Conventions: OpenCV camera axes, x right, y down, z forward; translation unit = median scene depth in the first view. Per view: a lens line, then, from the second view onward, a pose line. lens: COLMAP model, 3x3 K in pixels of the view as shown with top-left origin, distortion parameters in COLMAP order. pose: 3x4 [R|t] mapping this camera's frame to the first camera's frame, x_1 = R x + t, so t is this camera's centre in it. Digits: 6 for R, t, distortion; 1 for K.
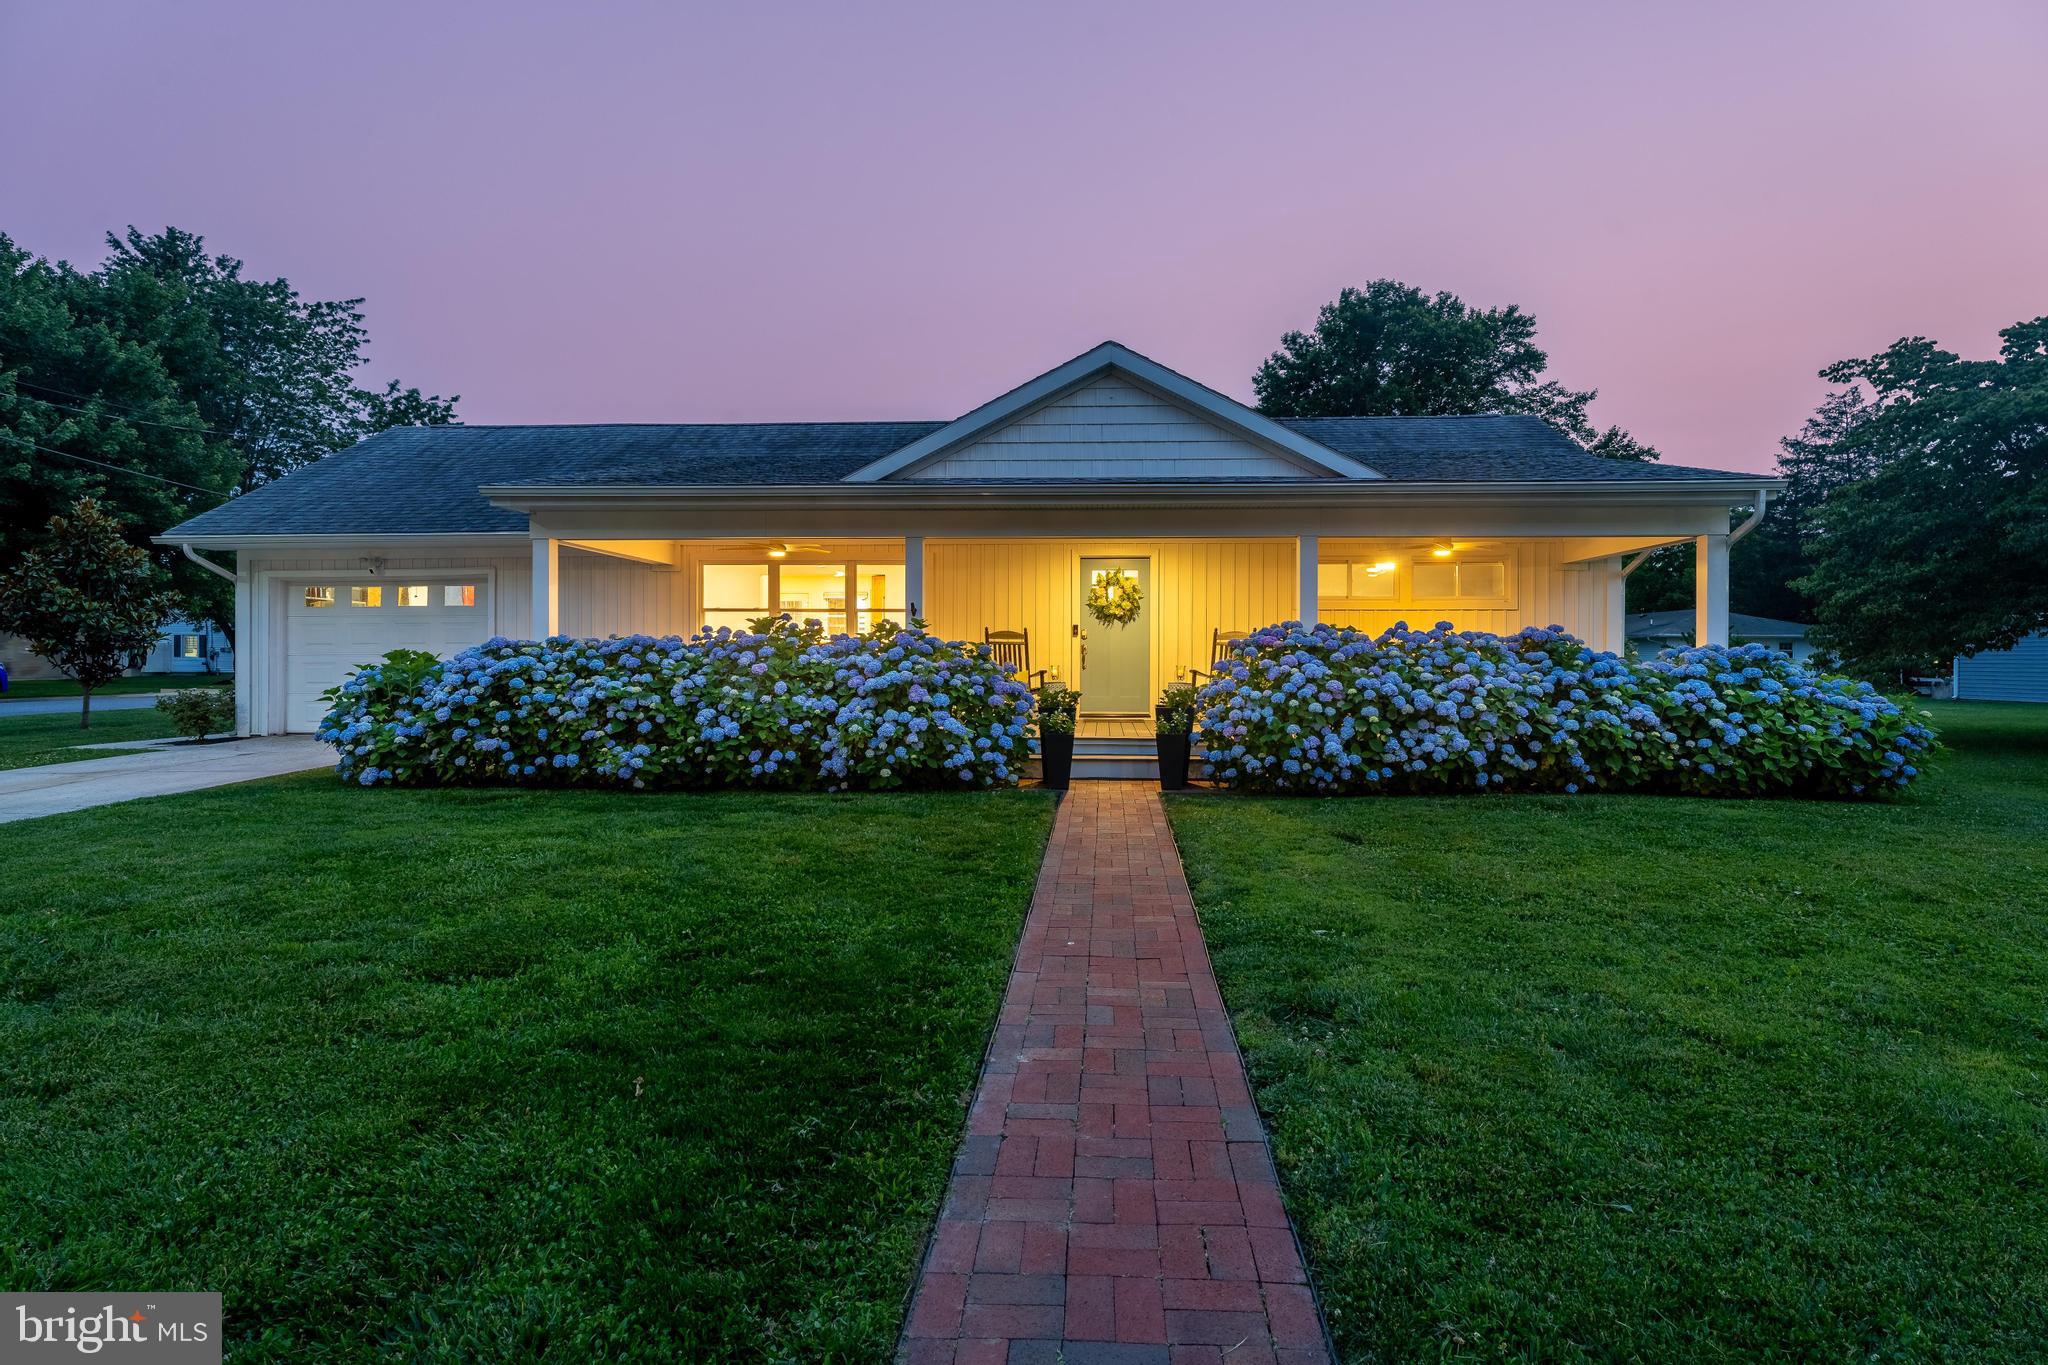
lens RADIAL K [[987.0, 0, 1024.0], [0, 987.0, 682.5], [0, 0, 1]] dist [-0.003199, -0.000285]
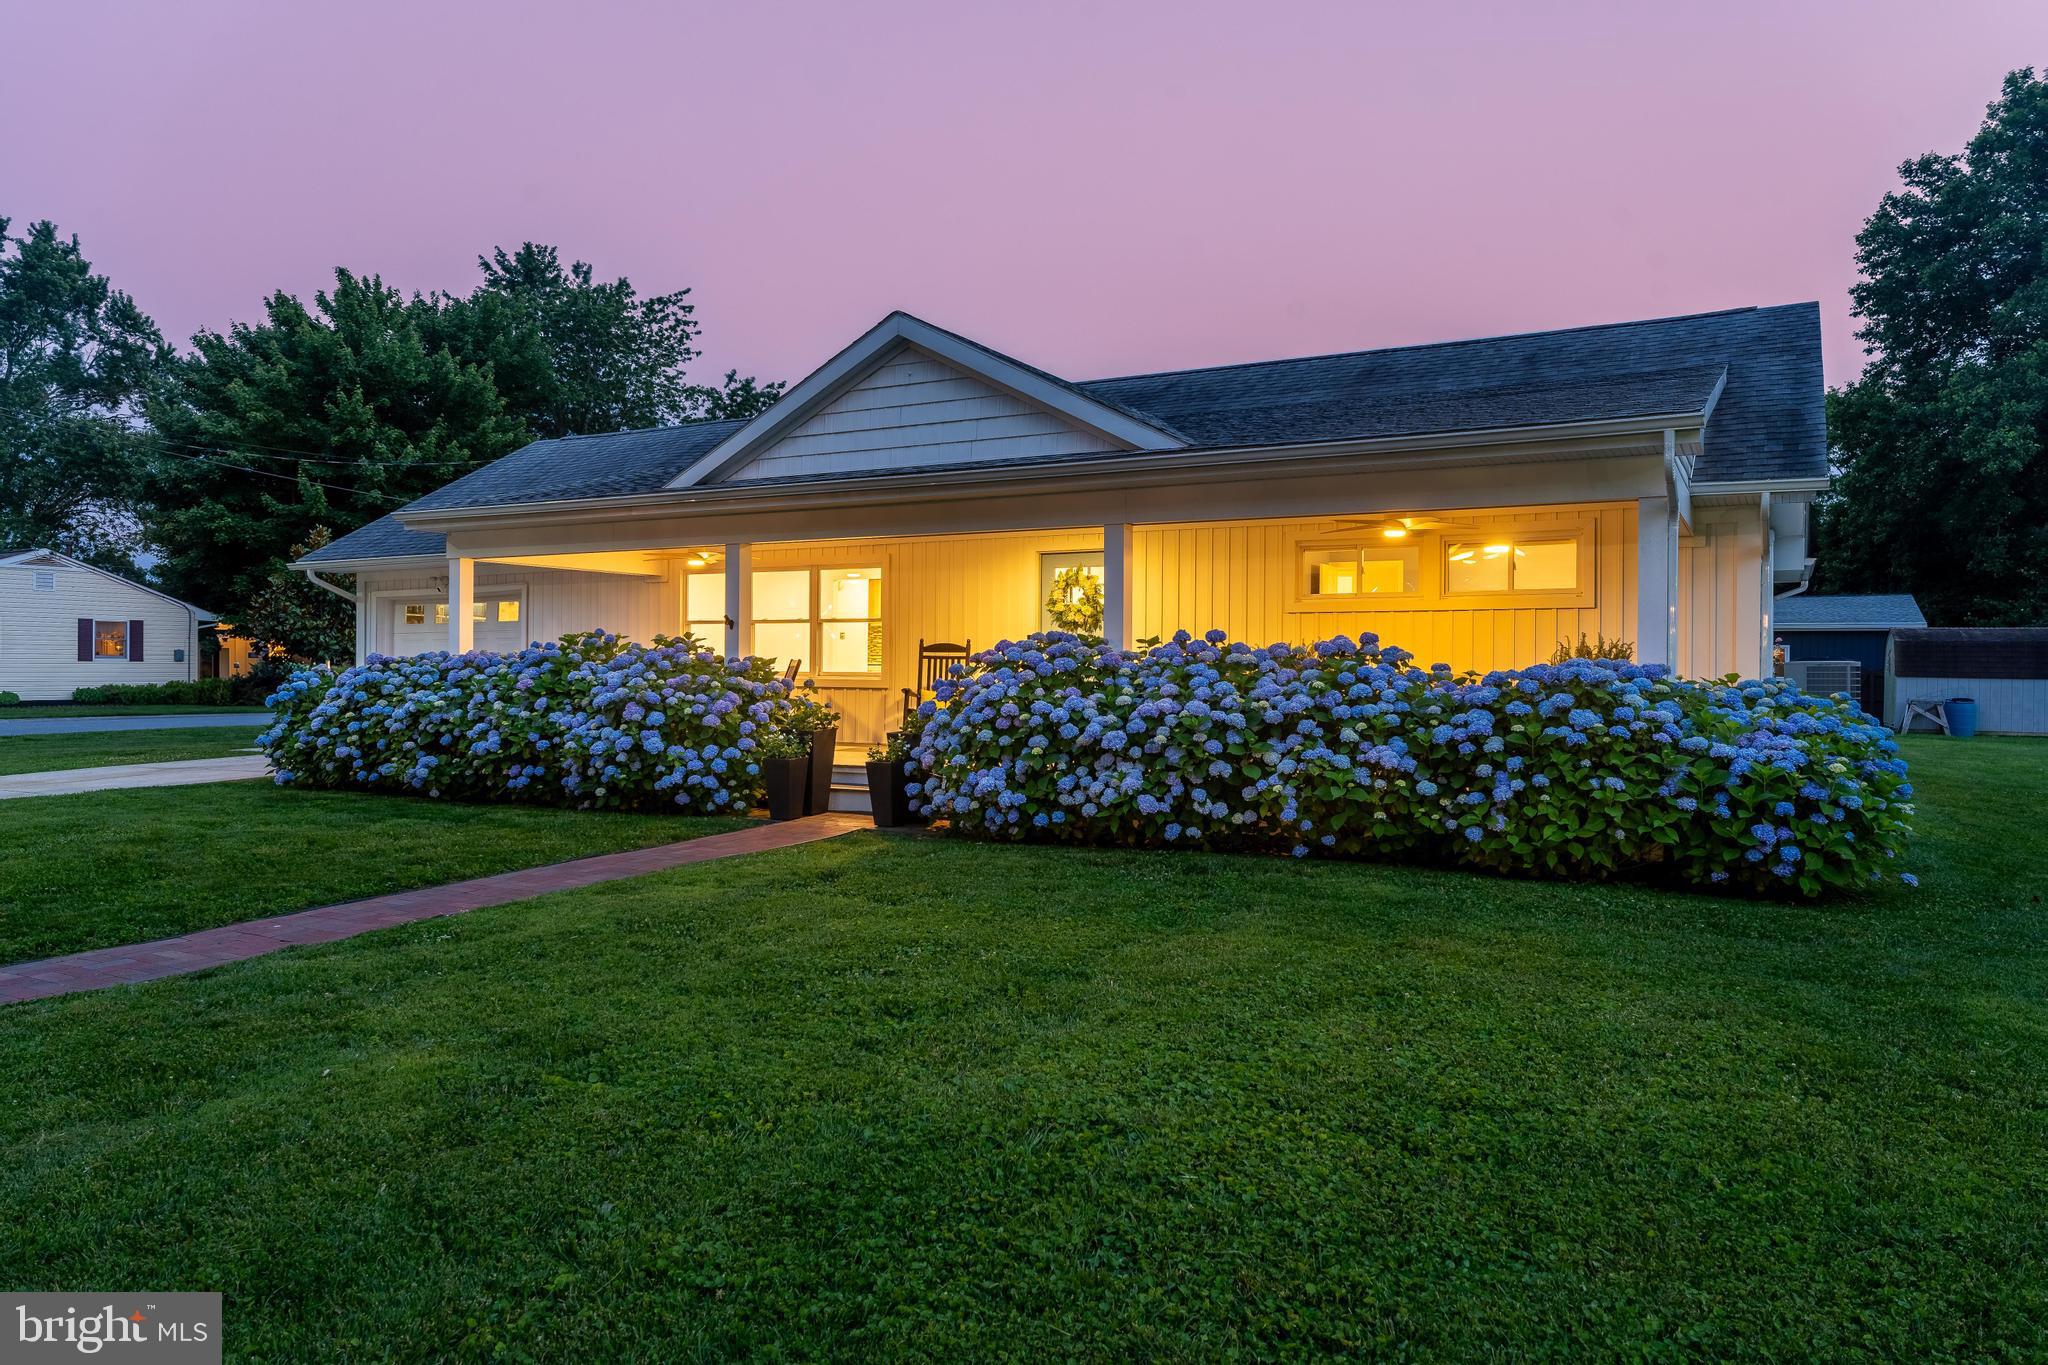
lens RADIAL K [[1344.2, 0, 1024.0], [0, 1344.2, 682.5], [0, 0, 1]] dist [-0.003959, -0.000177]
pose [[0.900679, 0.006698, -0.434433, 0.689725], [-0.015270, 0.999751, -0.016244, -0.001157], [0.434216, 0.021264, 0.900558, -0.012570]]
